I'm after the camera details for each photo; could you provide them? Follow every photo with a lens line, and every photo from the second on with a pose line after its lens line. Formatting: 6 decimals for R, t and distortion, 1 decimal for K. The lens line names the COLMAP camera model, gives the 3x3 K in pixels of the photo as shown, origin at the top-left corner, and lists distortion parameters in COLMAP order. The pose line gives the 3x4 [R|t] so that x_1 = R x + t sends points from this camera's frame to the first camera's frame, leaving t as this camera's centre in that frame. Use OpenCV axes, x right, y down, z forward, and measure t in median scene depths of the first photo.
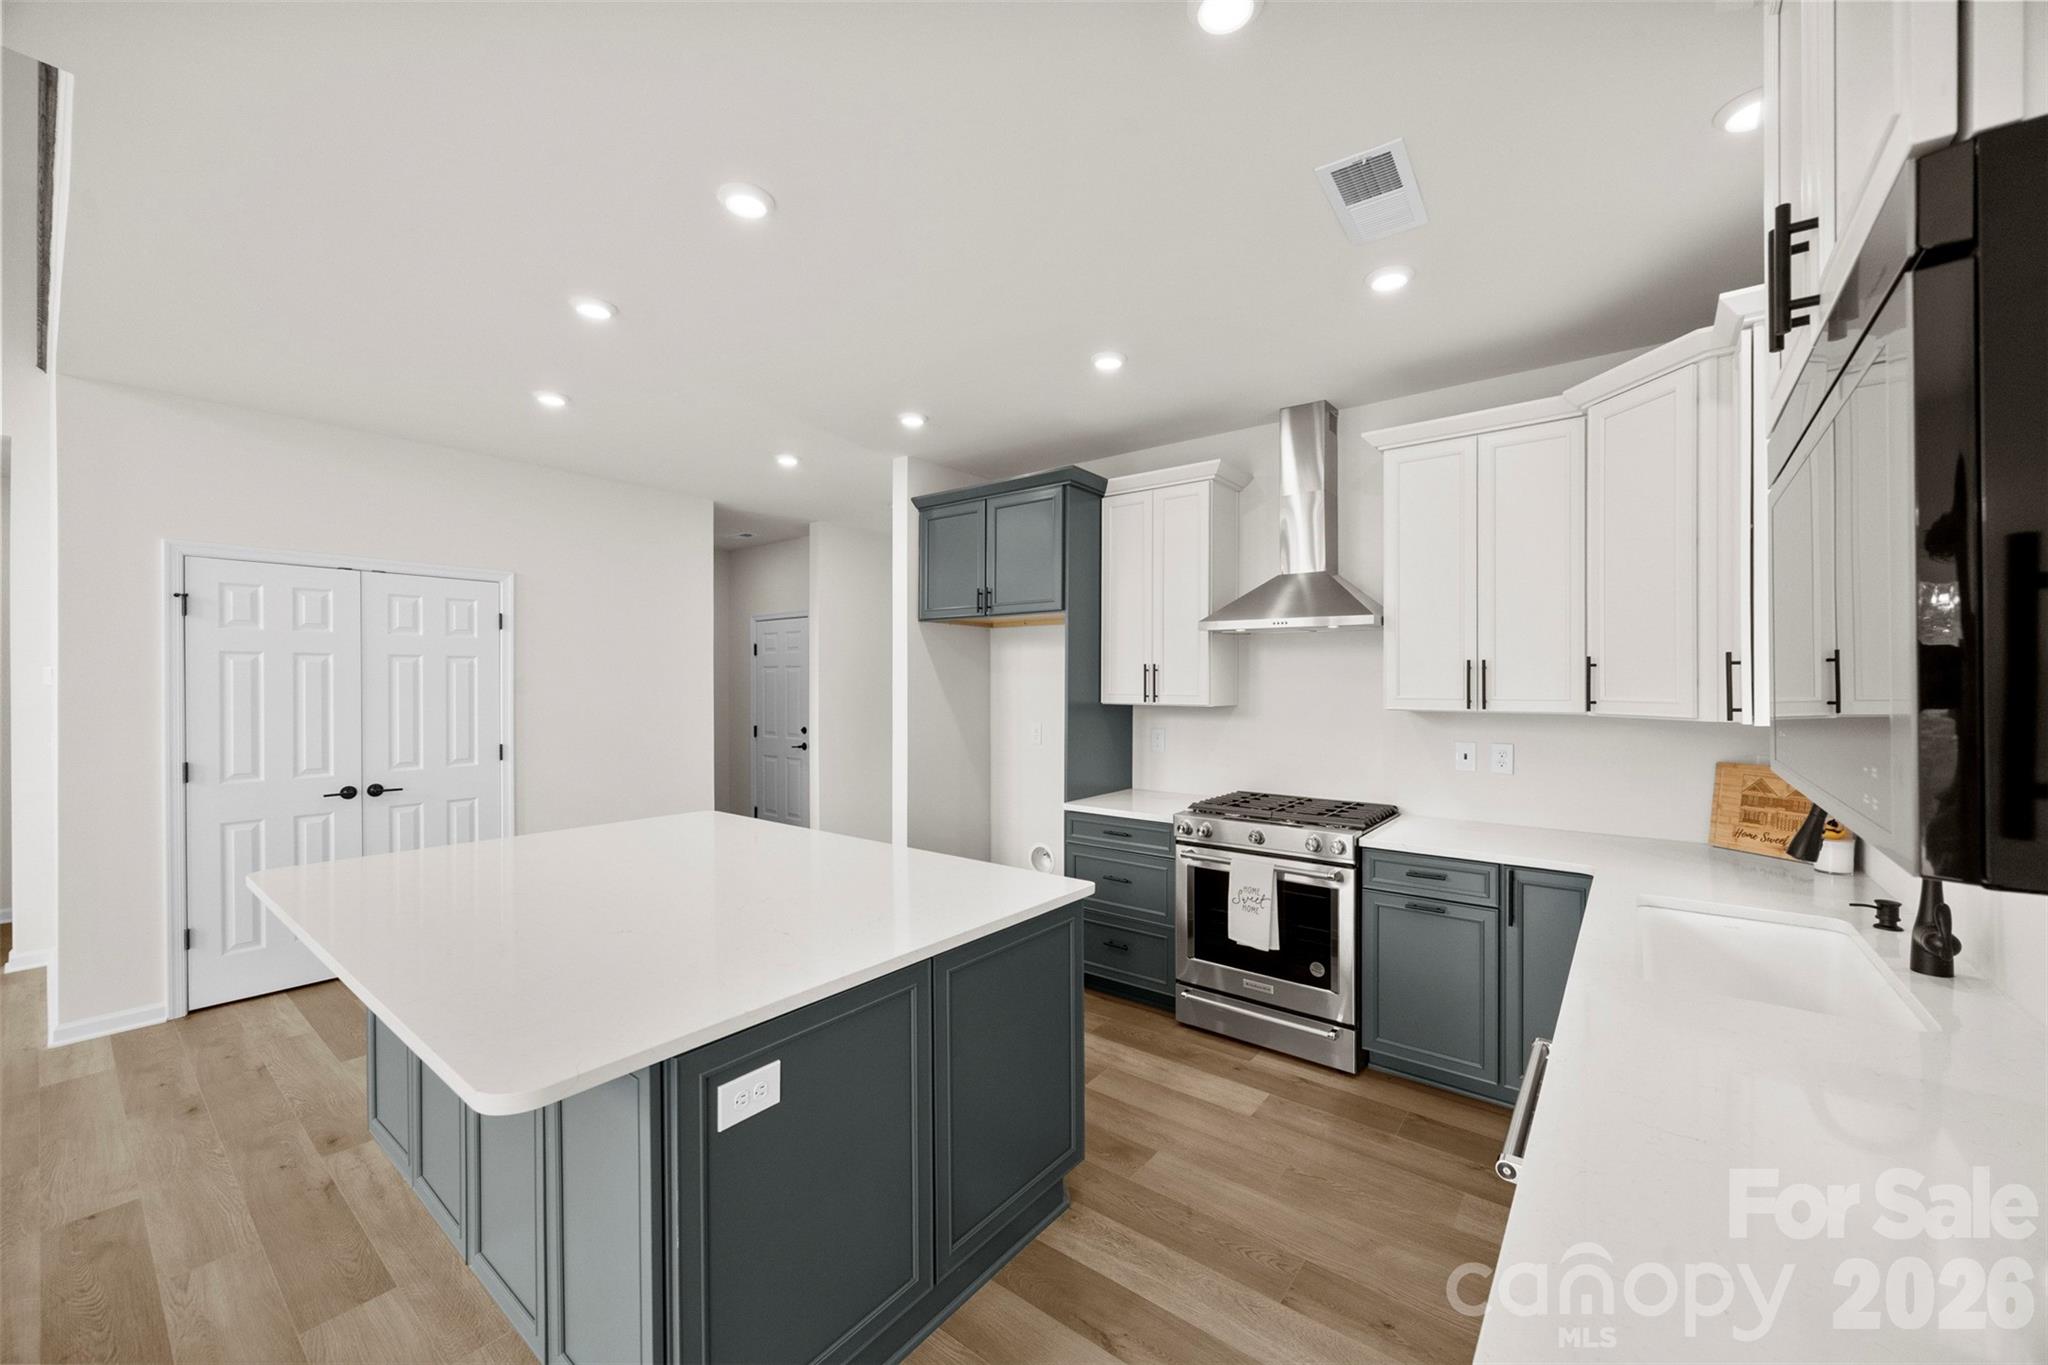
lens RADIAL K [[779.9, 0, 1034.7], [0, 779.9, 682.6], [0, 0, 1]] dist [-0.005412, 0.000790]
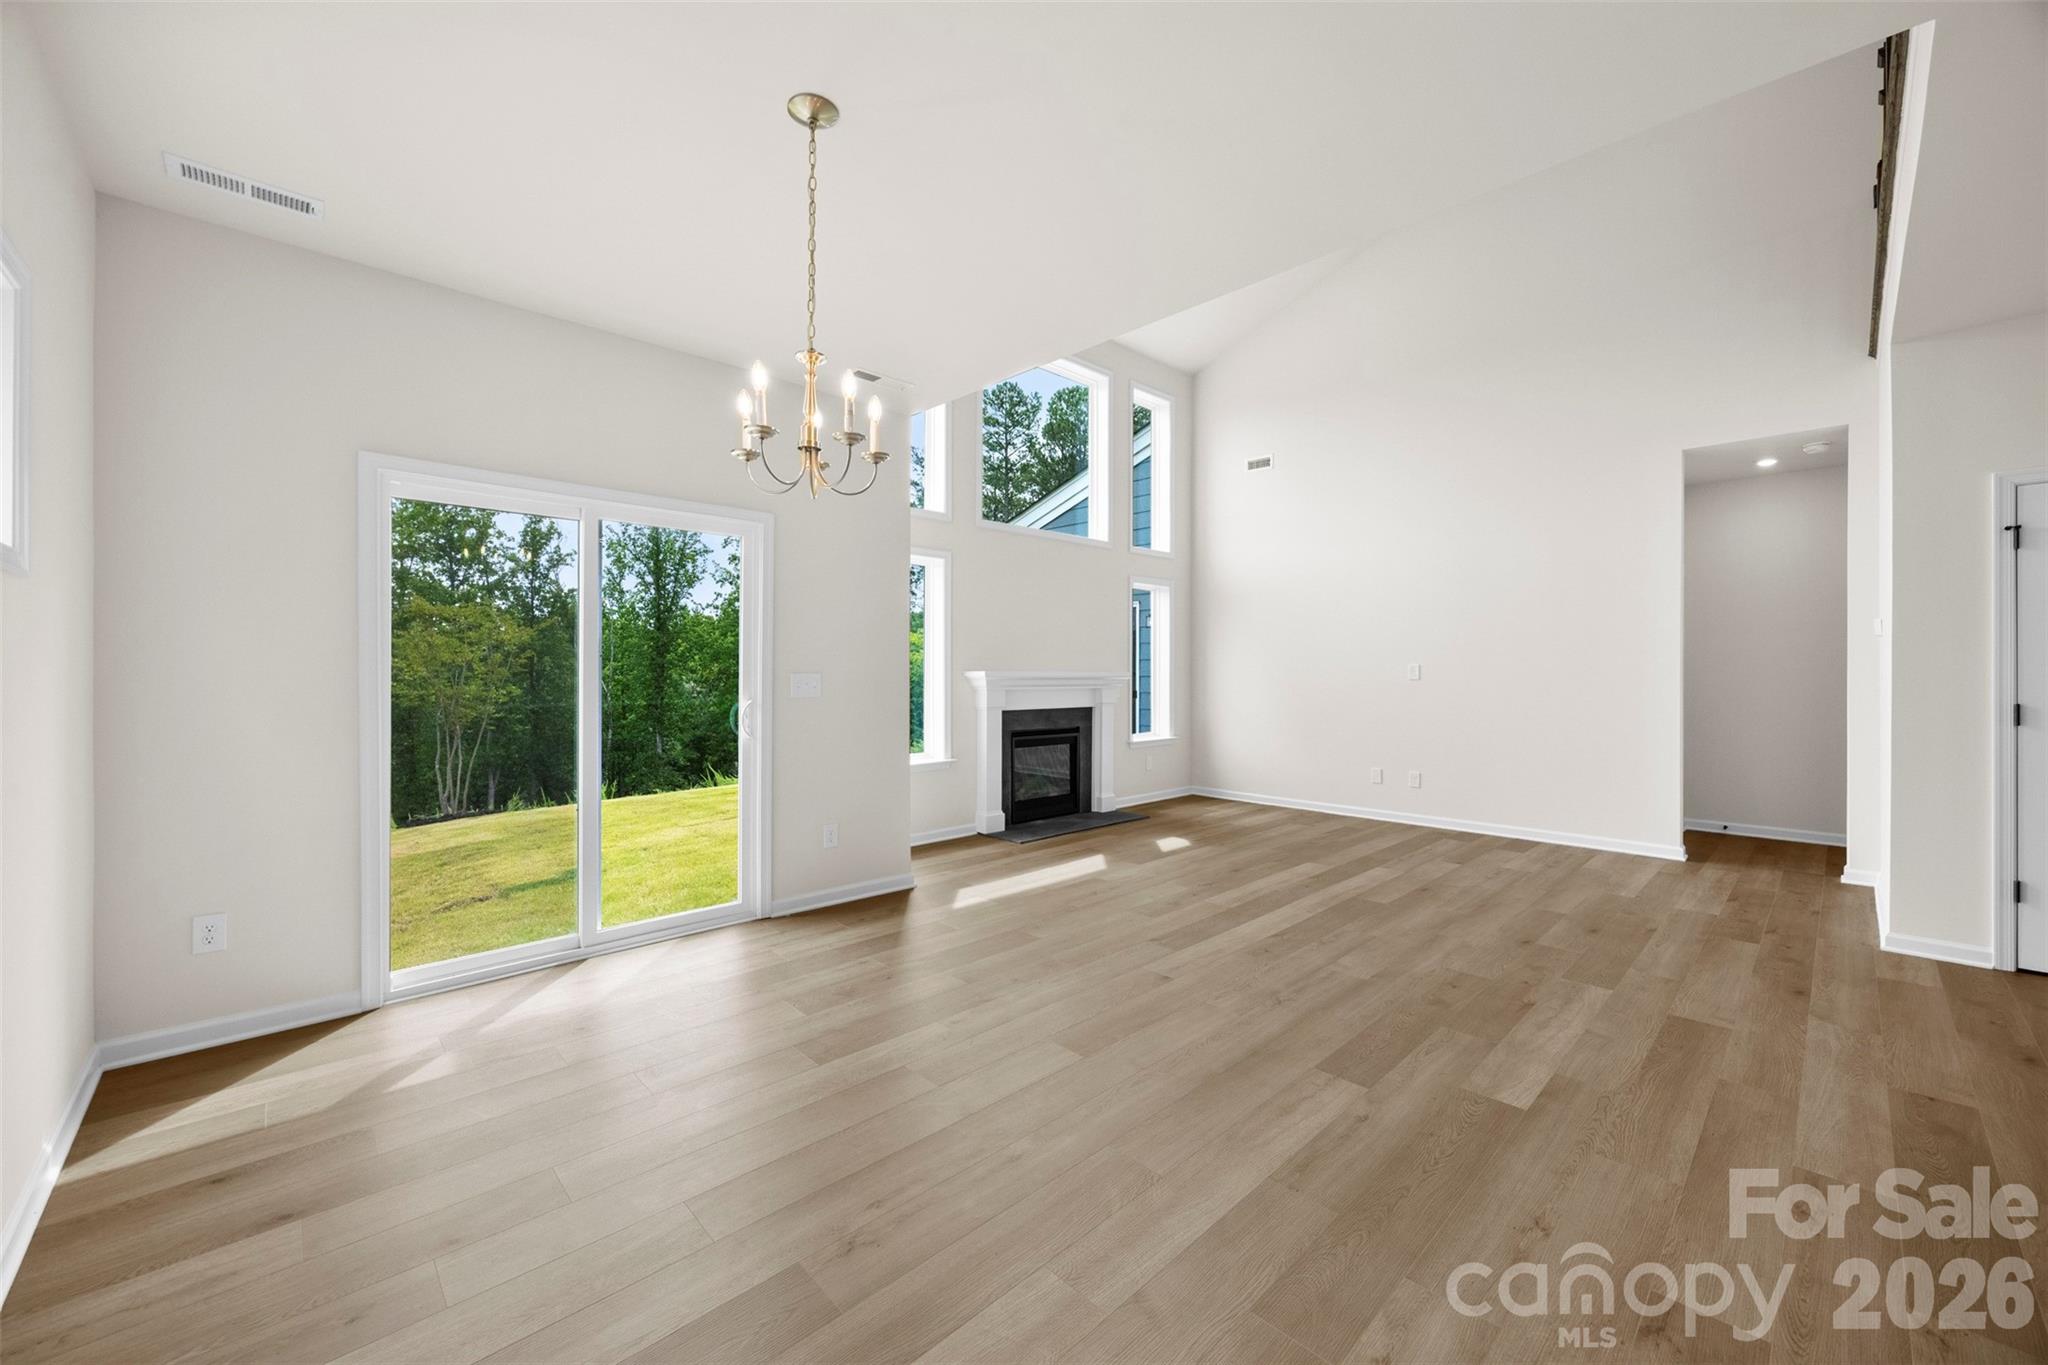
lens RADIAL K [[779.9, 0, 1034.8], [0, 779.9, 671.8], [0, 0, 1]] dist [-0.005412, 0.000790]
pose [[-0.145714, 0.003793, -0.989319, 0.012263], [-0.002430, 0.999988, 0.004191, 0.067722], [0.989324, 0.003014, -0.145703, -0.048433]]
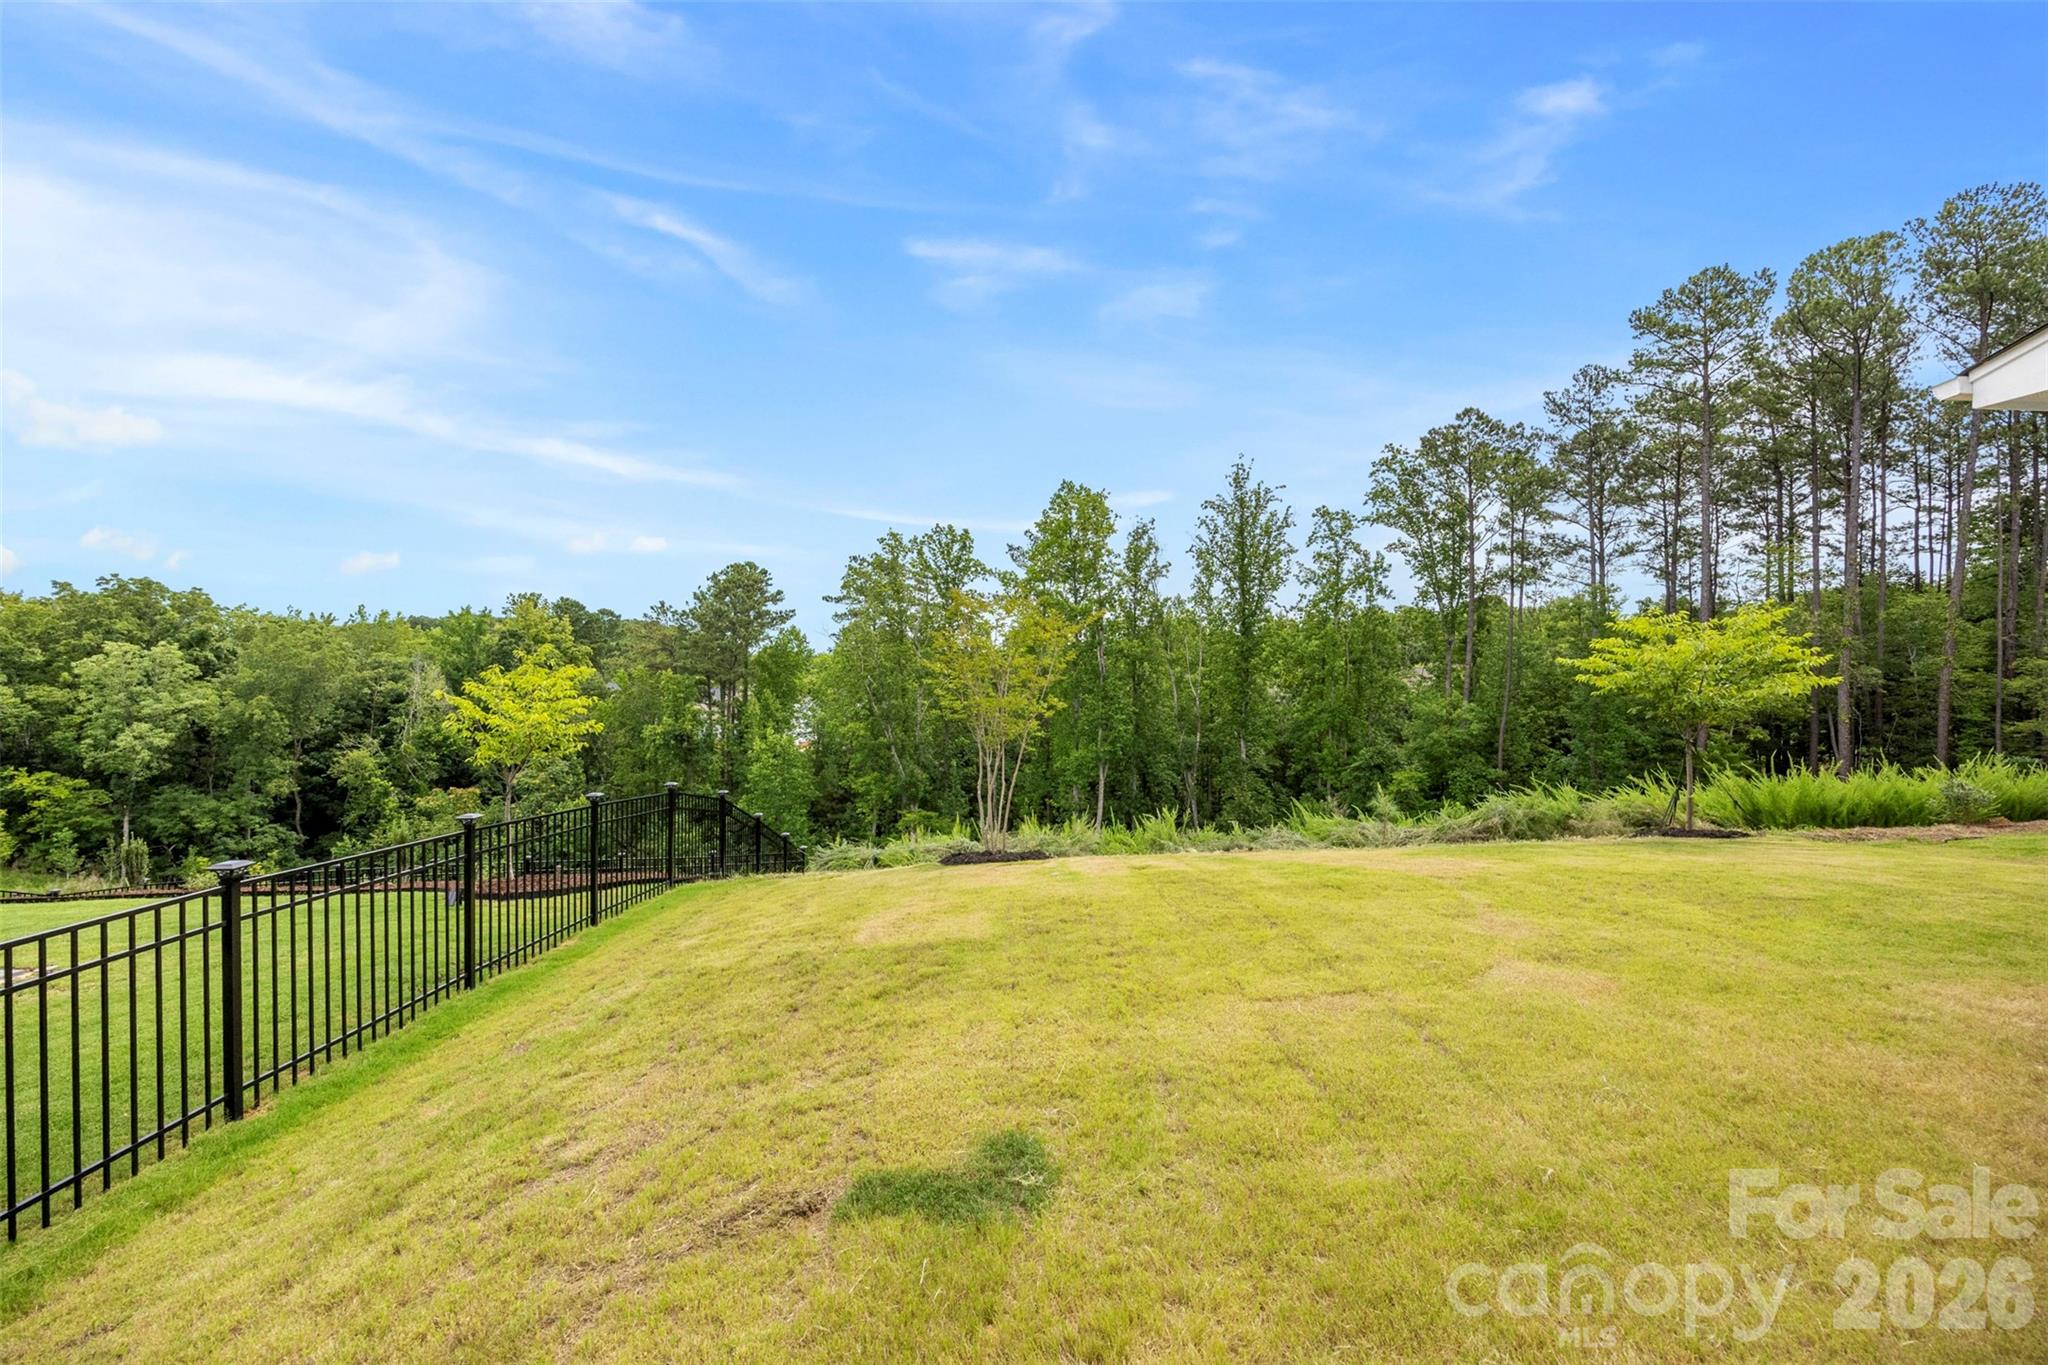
lens RADIAL K [[779.9, 0, 1024.1], [0, 779.9, 667.7], [0, 0, 1]] dist [-0.005412, 0.000790]
pose [[-0.766991, -0.005870, -0.641631, -1.688875], [-0.005860, 0.999981, -0.002143, -0.003646], [0.641631, 0.002116, -0.767010, -1.074755]]
